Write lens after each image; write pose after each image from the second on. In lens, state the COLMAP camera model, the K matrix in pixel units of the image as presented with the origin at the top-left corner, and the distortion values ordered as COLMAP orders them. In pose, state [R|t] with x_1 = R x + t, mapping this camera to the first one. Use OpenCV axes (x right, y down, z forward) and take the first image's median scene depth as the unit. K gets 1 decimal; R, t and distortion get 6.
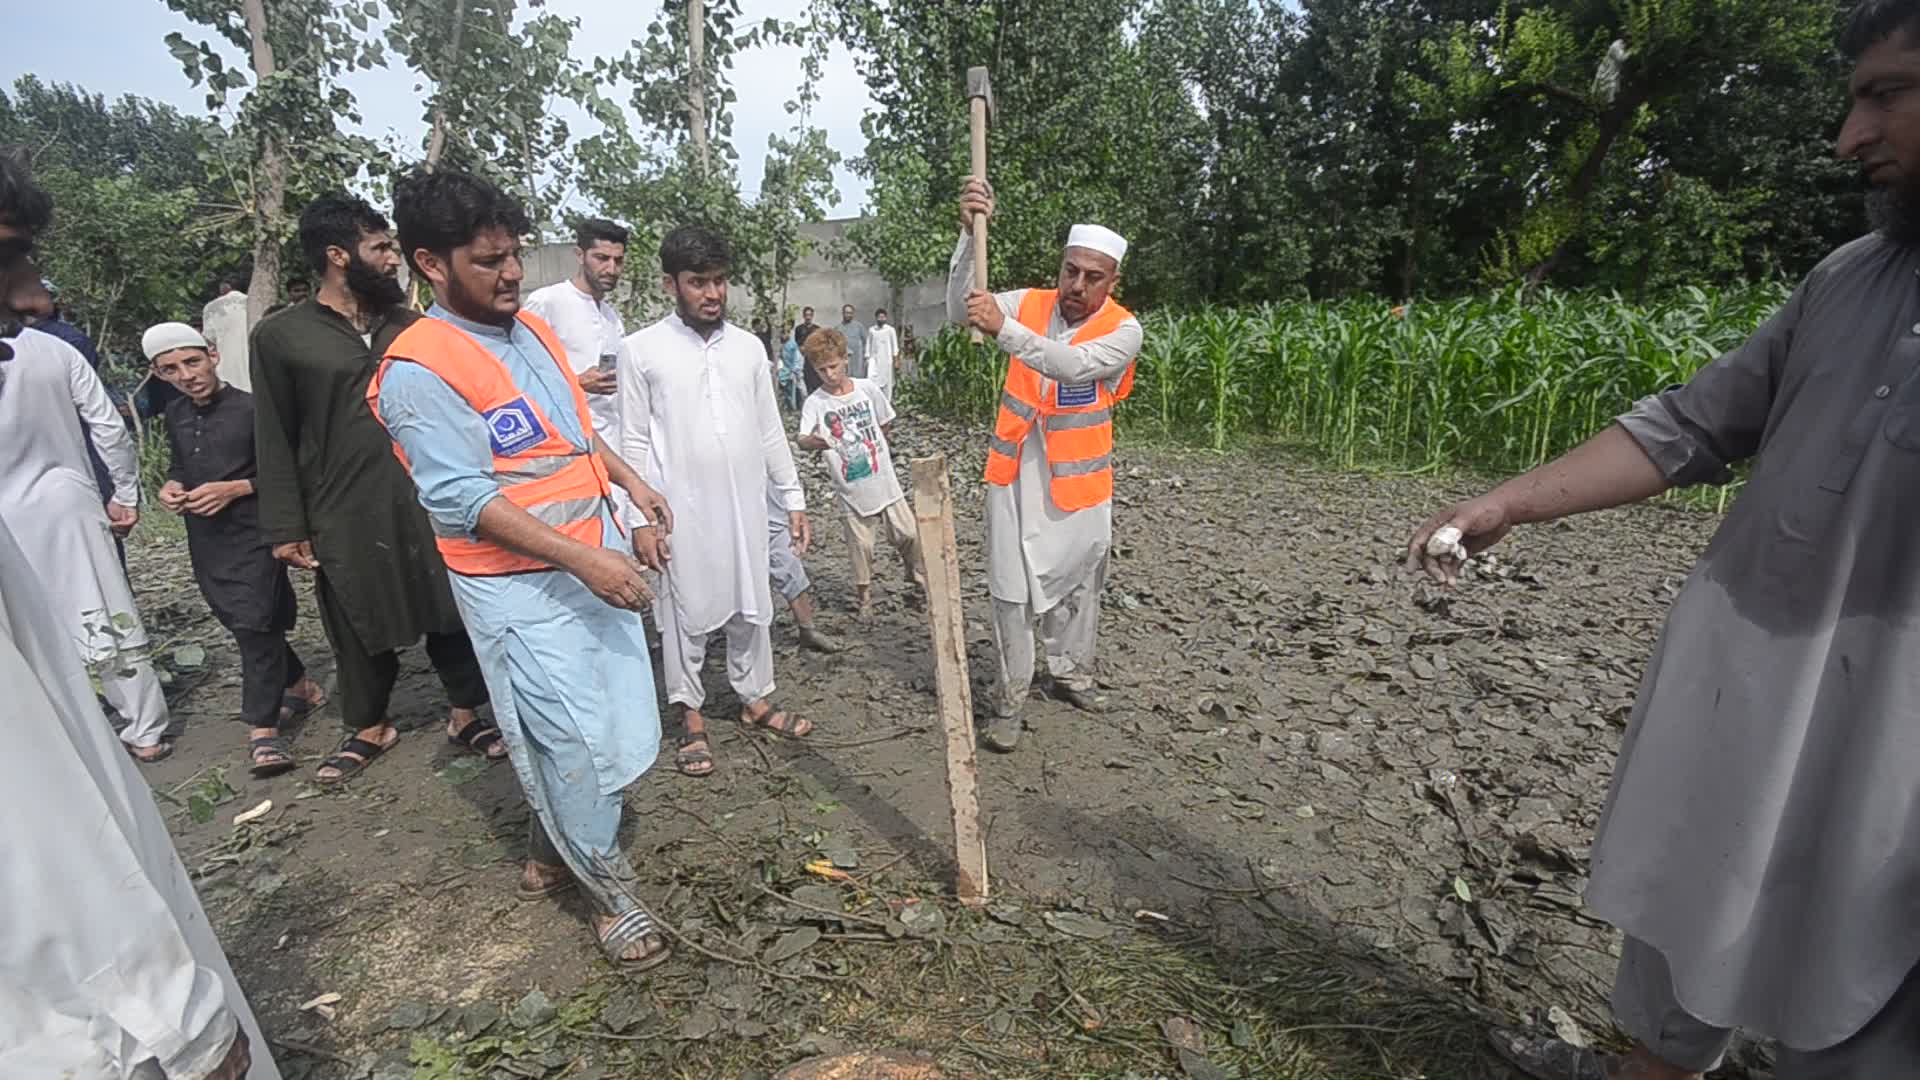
lens RADIAL K [[921.4, 0, 960.0], [0, 921.4, 540.0], [0, 0, 1]] dist [0.020542, -0.000260]
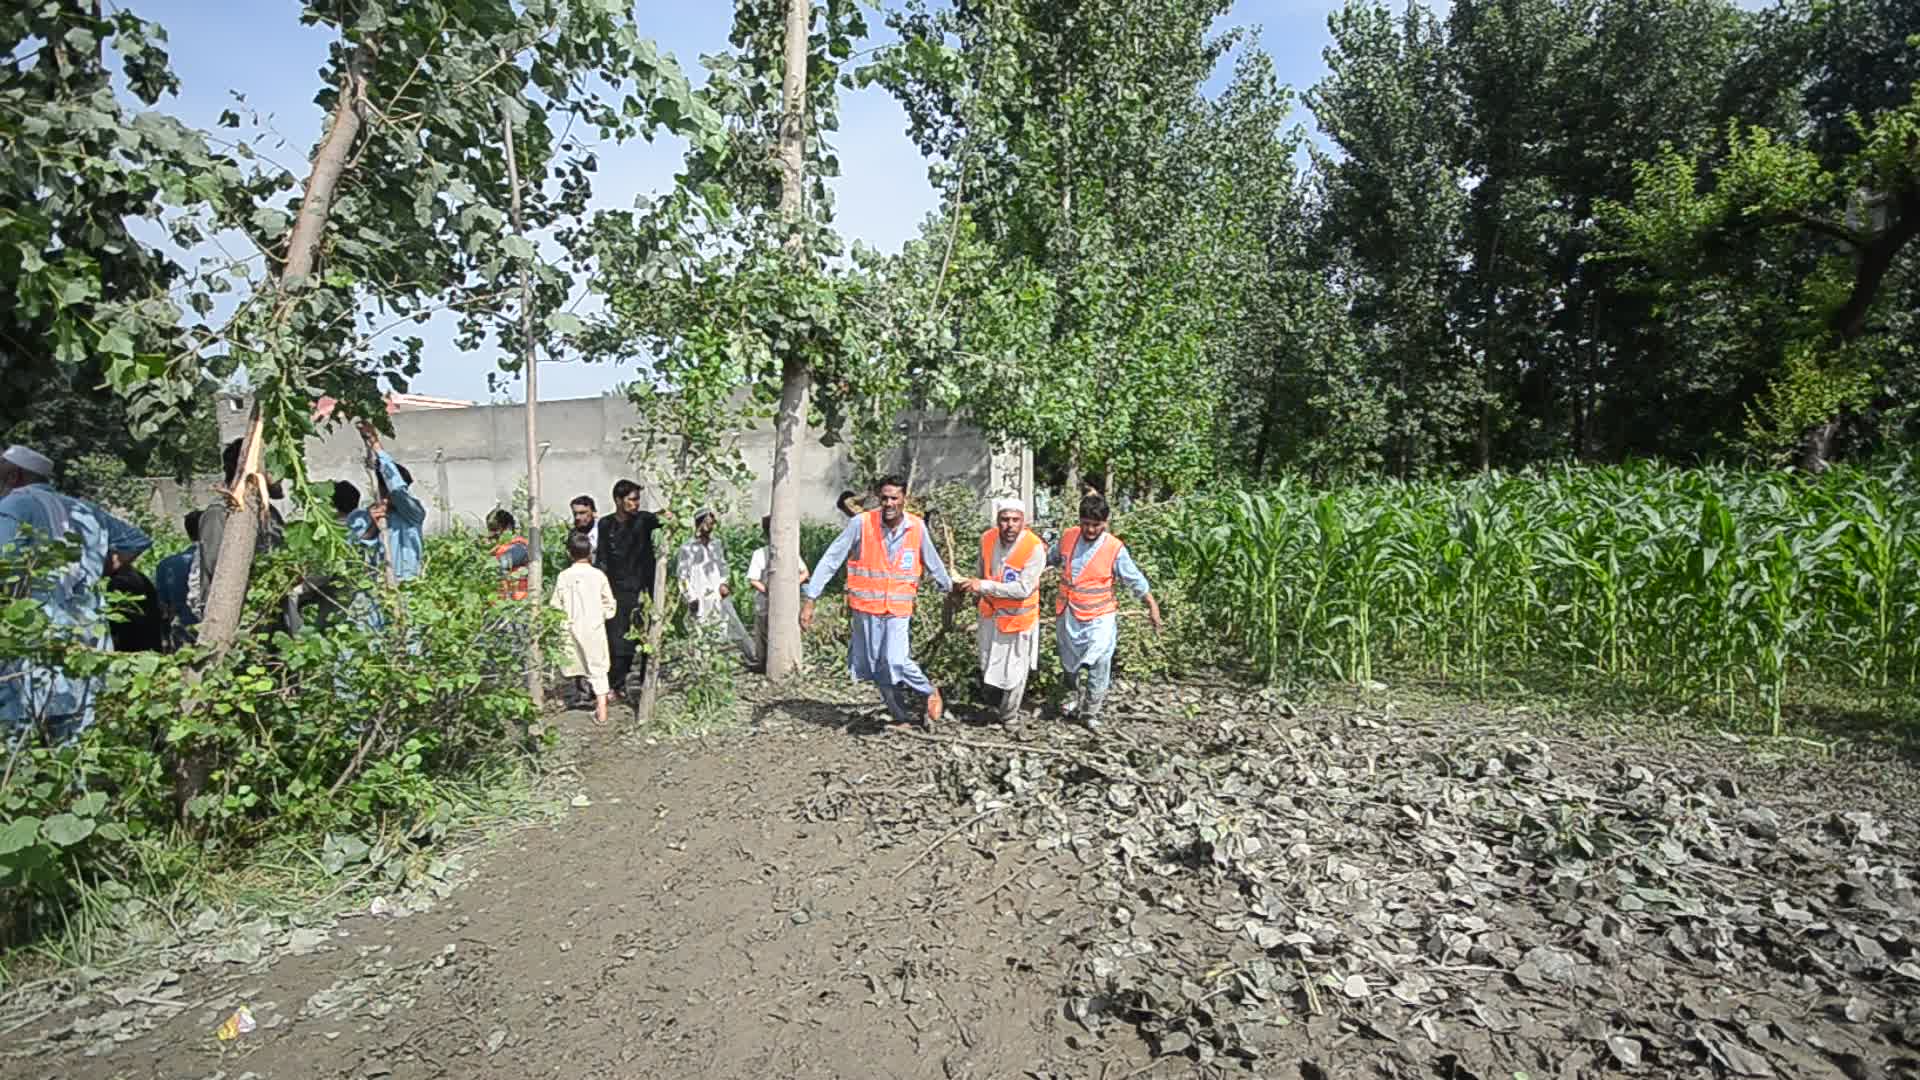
lens RADIAL K [[921.4, 0, 960.0], [0, 921.4, 540.0], [0, 0, 1]] dist [0.020542, -0.000260]
pose [[0.995596, -0.011282, 0.093071, -0.222188], [0.027841, 0.983529, -0.178595, -0.104561], [-0.089523, 0.180399, 0.979511, 0.408289]]
